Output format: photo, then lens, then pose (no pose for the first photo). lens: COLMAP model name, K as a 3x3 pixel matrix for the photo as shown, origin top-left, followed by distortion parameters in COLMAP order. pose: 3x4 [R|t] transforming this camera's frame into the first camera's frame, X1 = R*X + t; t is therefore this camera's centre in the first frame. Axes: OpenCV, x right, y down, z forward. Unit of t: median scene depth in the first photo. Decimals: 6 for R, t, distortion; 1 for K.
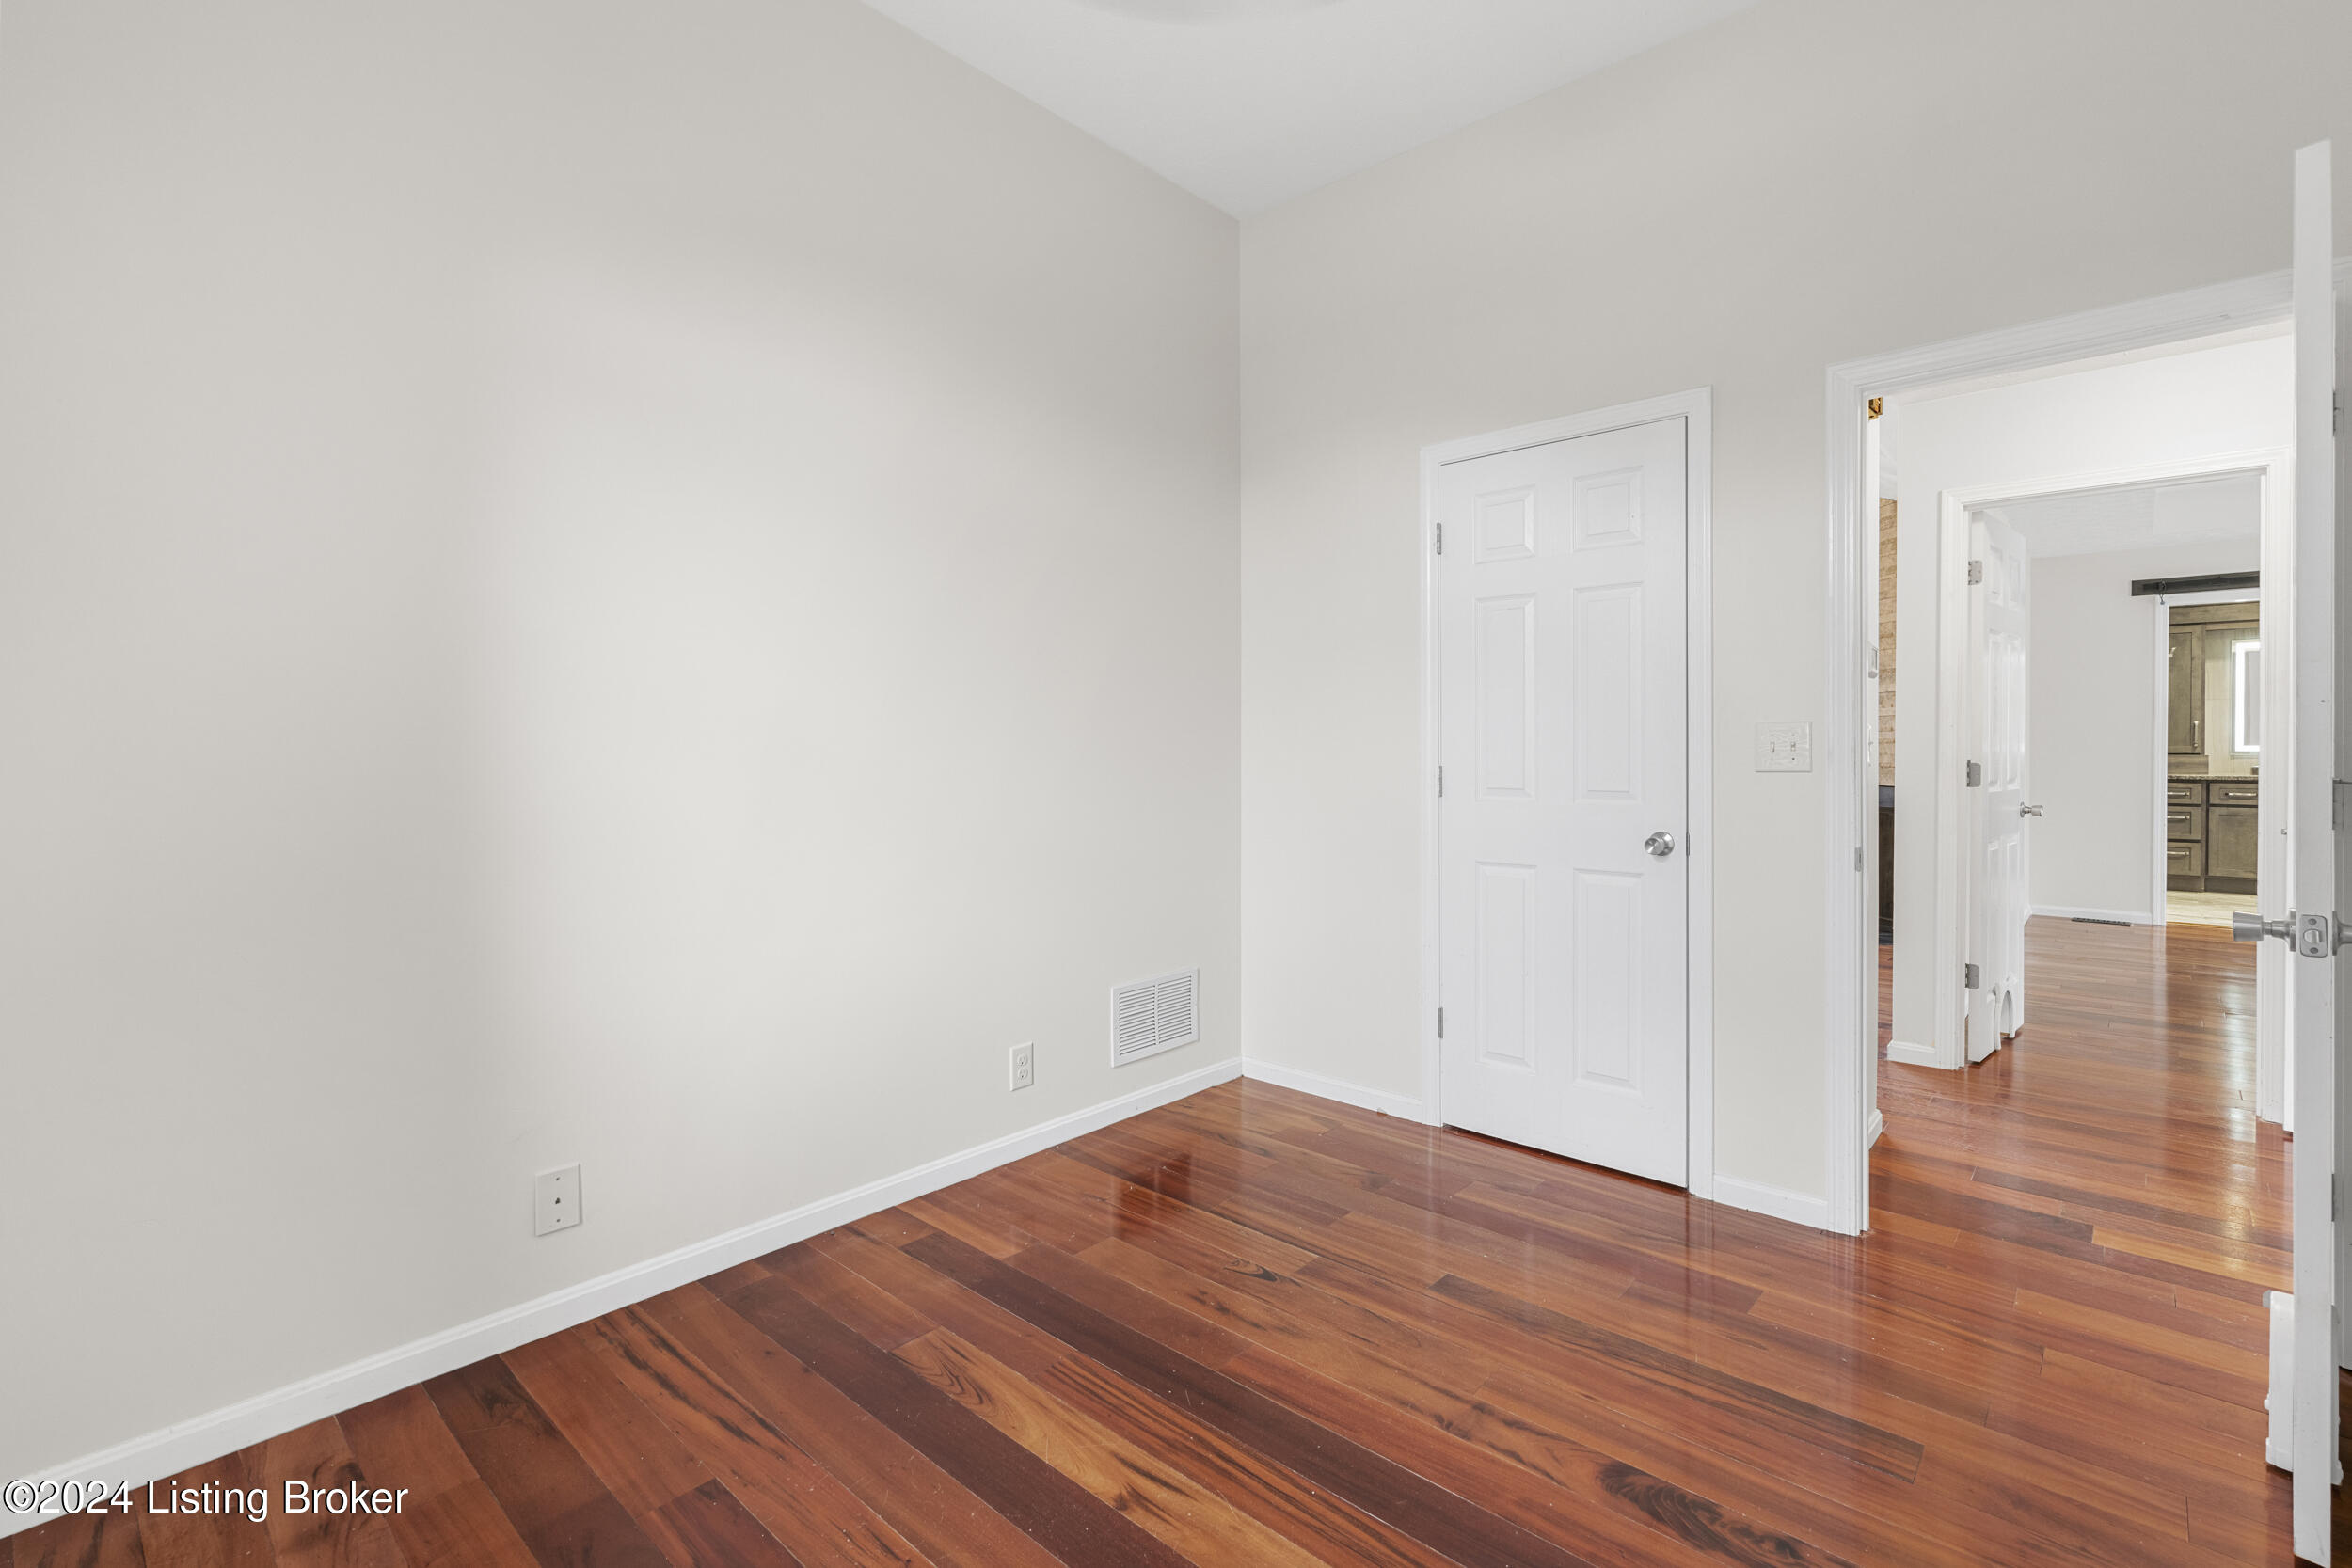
lens RADIAL K [[1057.7, 0, 1175.1], [0, 1057.7, 770.0], [0, 0, 1]] dist [-0.008101, 0.000807]
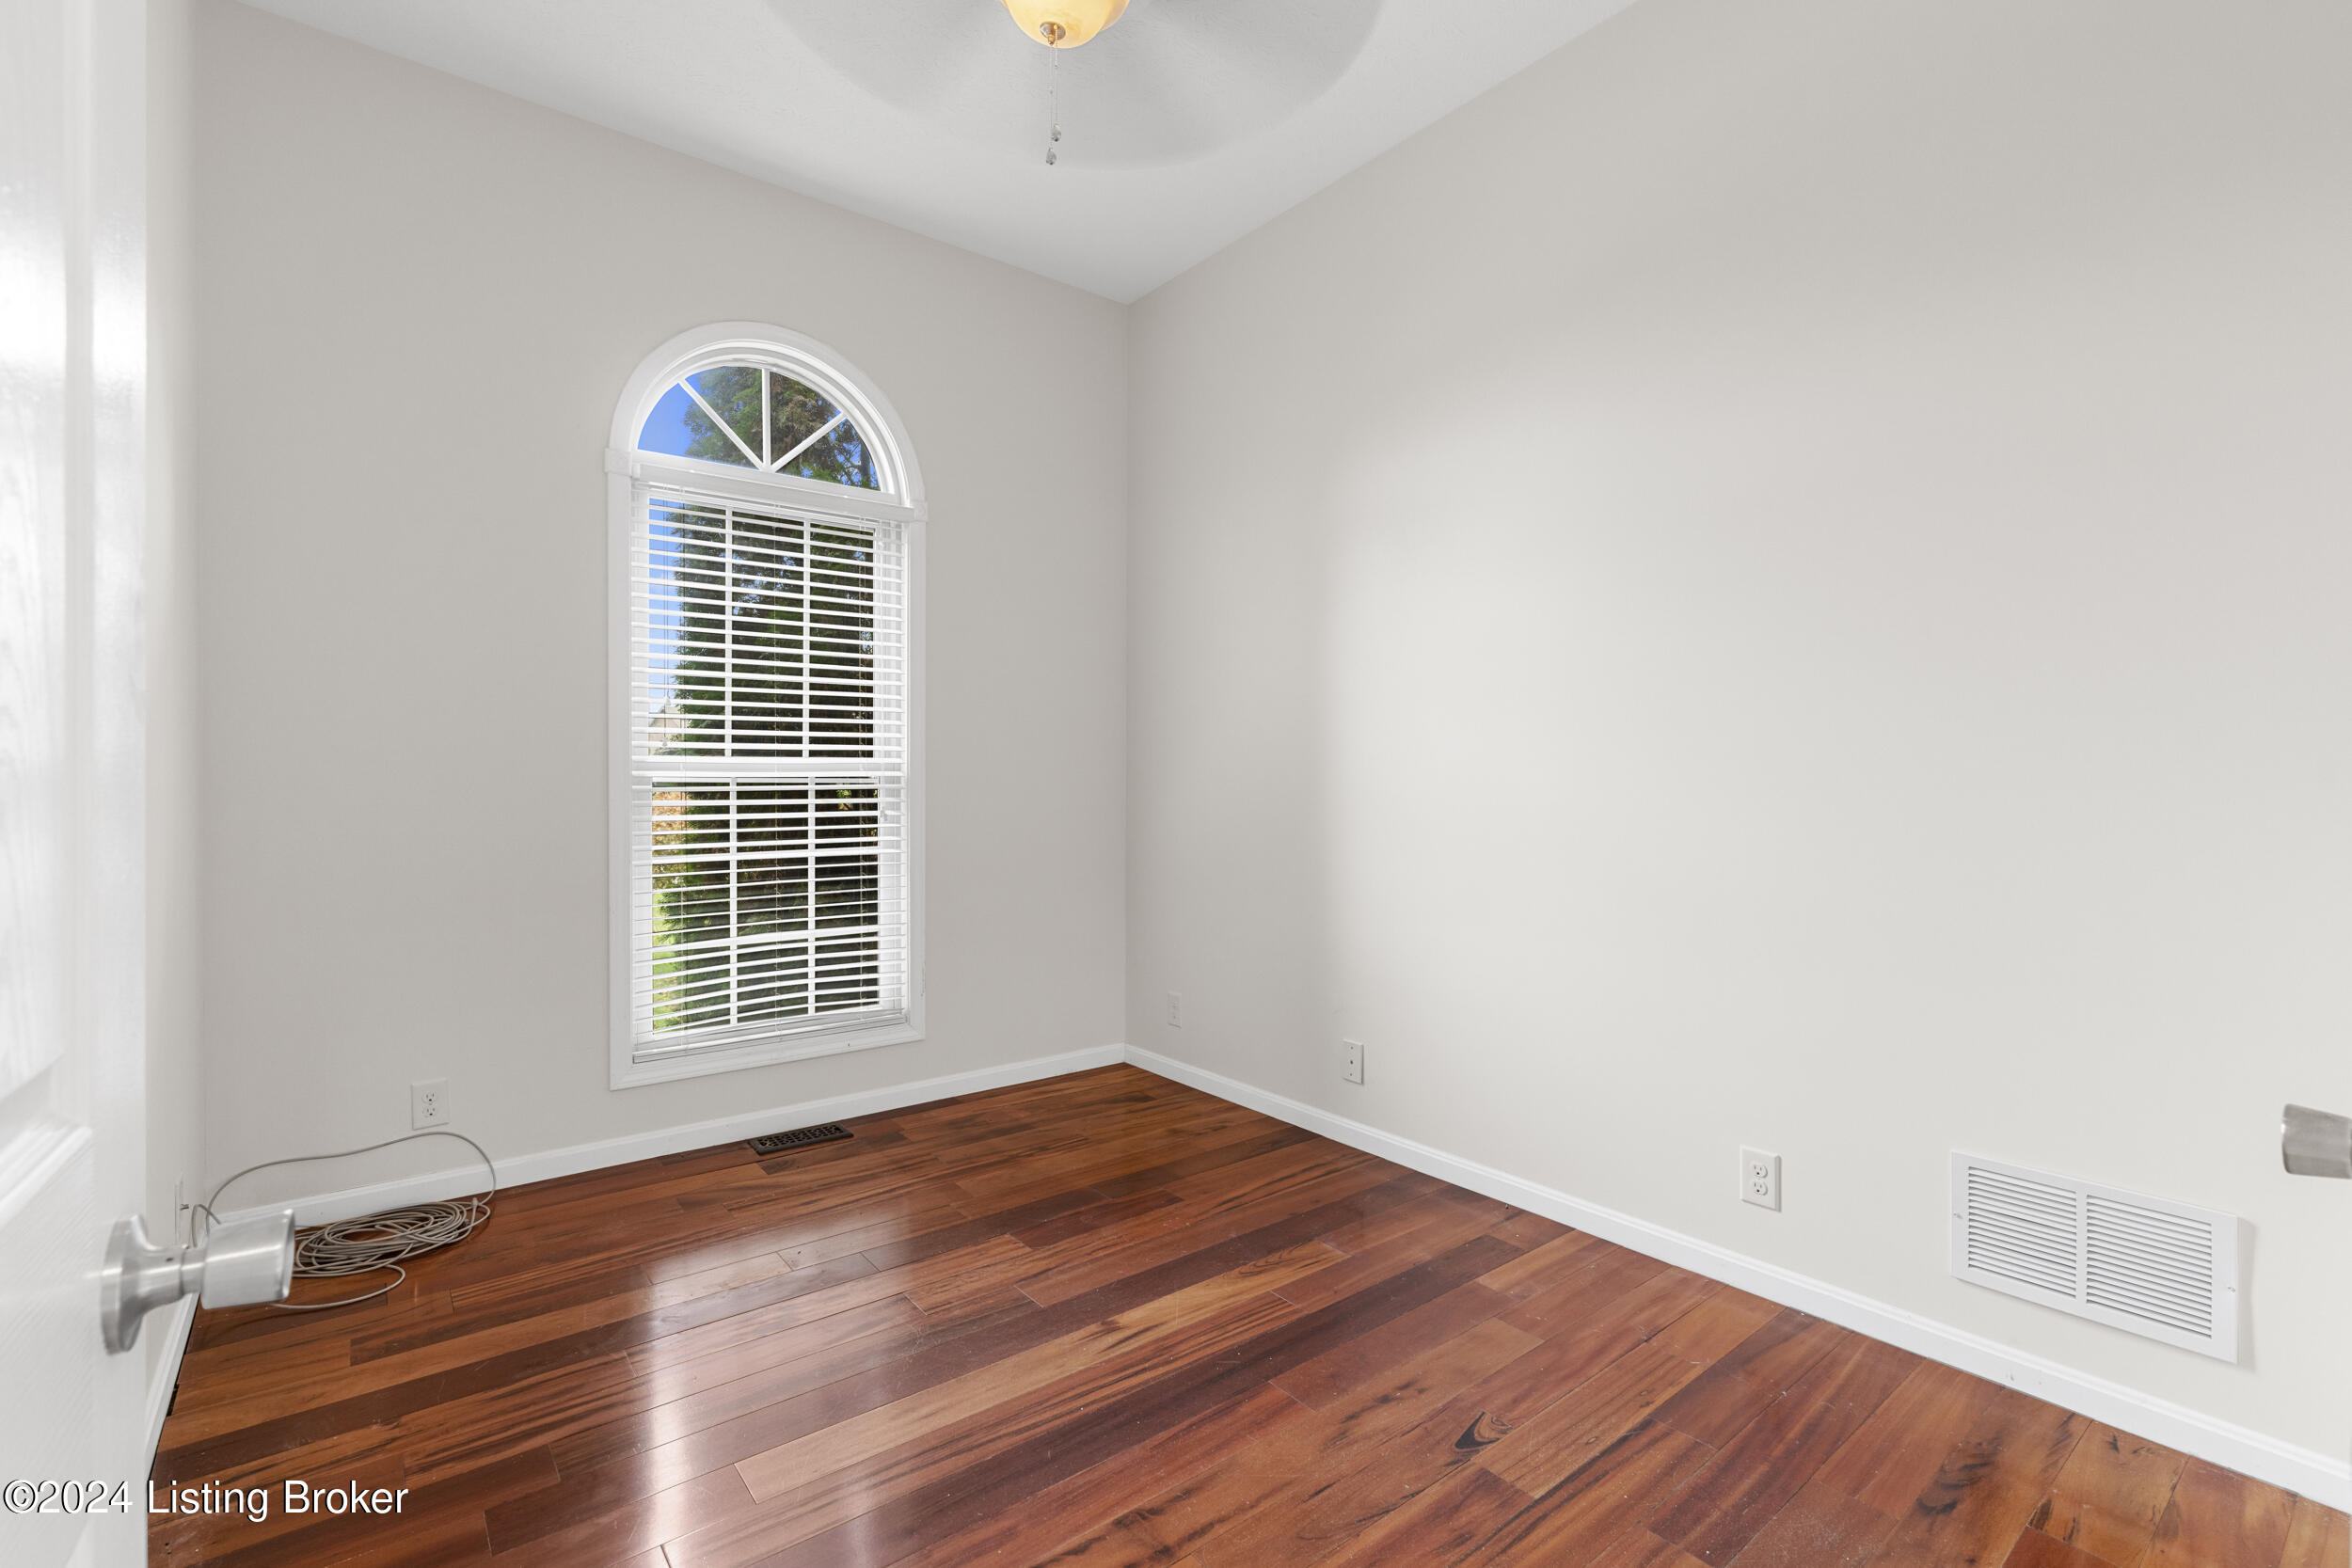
lens RADIAL K [[1057.7, 0, 1169.3], [0, 1057.7, 782.1], [0, 0, 1]] dist [-0.008101, 0.000807]
pose [[-0.159253, 0.011845, -0.987167, 0.889524], [-0.033076, 0.999303, 0.017327, -0.007705], [0.986684, 0.035411, -0.158750, 0.904883]]
